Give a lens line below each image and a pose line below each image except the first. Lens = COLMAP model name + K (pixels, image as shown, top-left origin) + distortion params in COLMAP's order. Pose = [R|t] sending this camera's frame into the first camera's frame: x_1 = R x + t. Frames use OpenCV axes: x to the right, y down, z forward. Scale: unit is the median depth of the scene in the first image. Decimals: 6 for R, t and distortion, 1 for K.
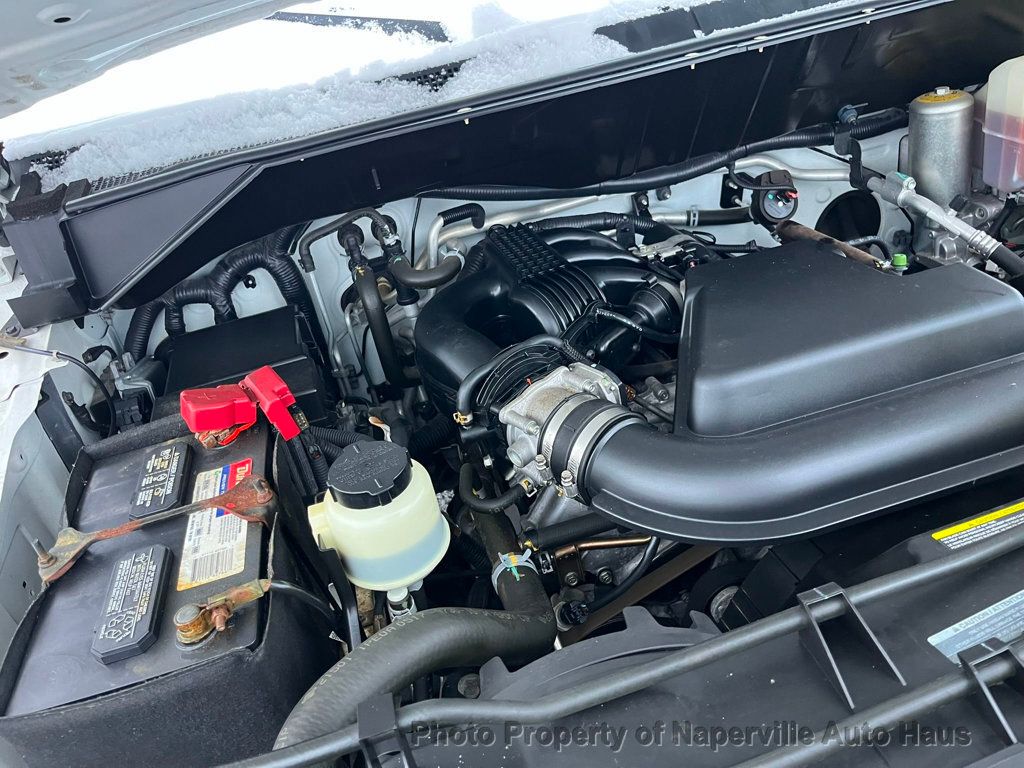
lens RADIAL K [[761.8, 0, 512.0], [0, 761.8, 384.0], [0, 0, 1]] dist [-0.001128, -0.003747]
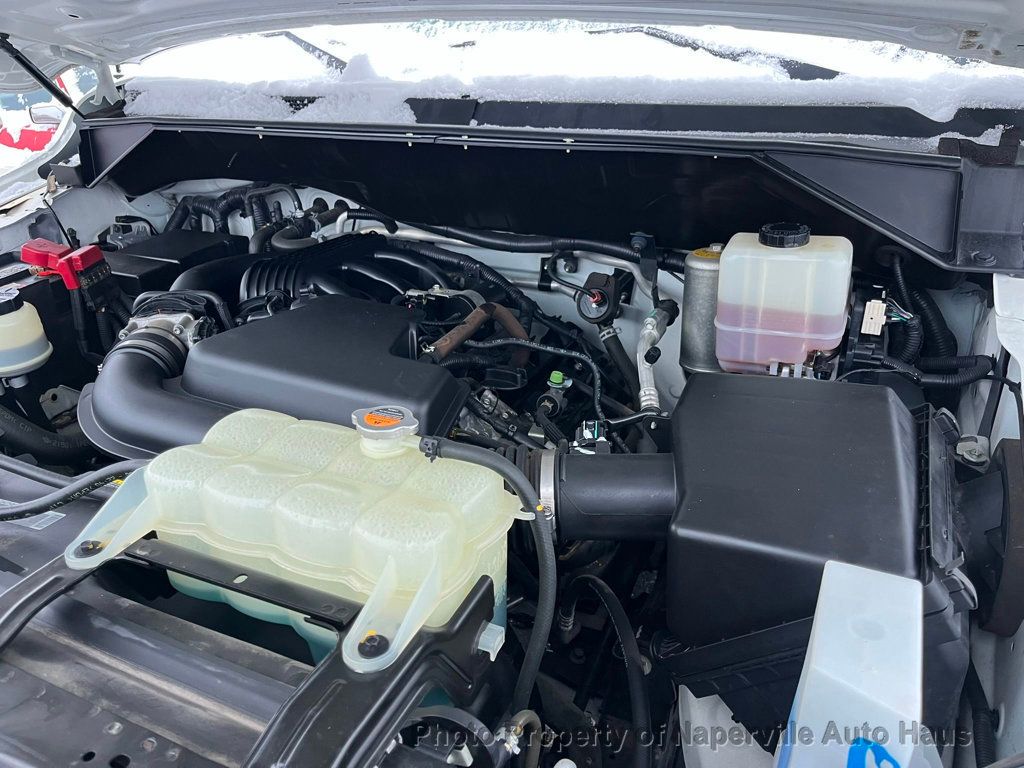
lens RADIAL K [[761.8, 0, 512.0], [0, 761.8, 384.0], [0, 0, 1]] dist [-0.001128, -0.003747]
pose [[0.761870, 0.418573, -0.494319, 1.029804], [-0.427247, 0.898341, 0.102190, -0.246898], [0.486841, 0.133341, 0.863253, 0.081250]]
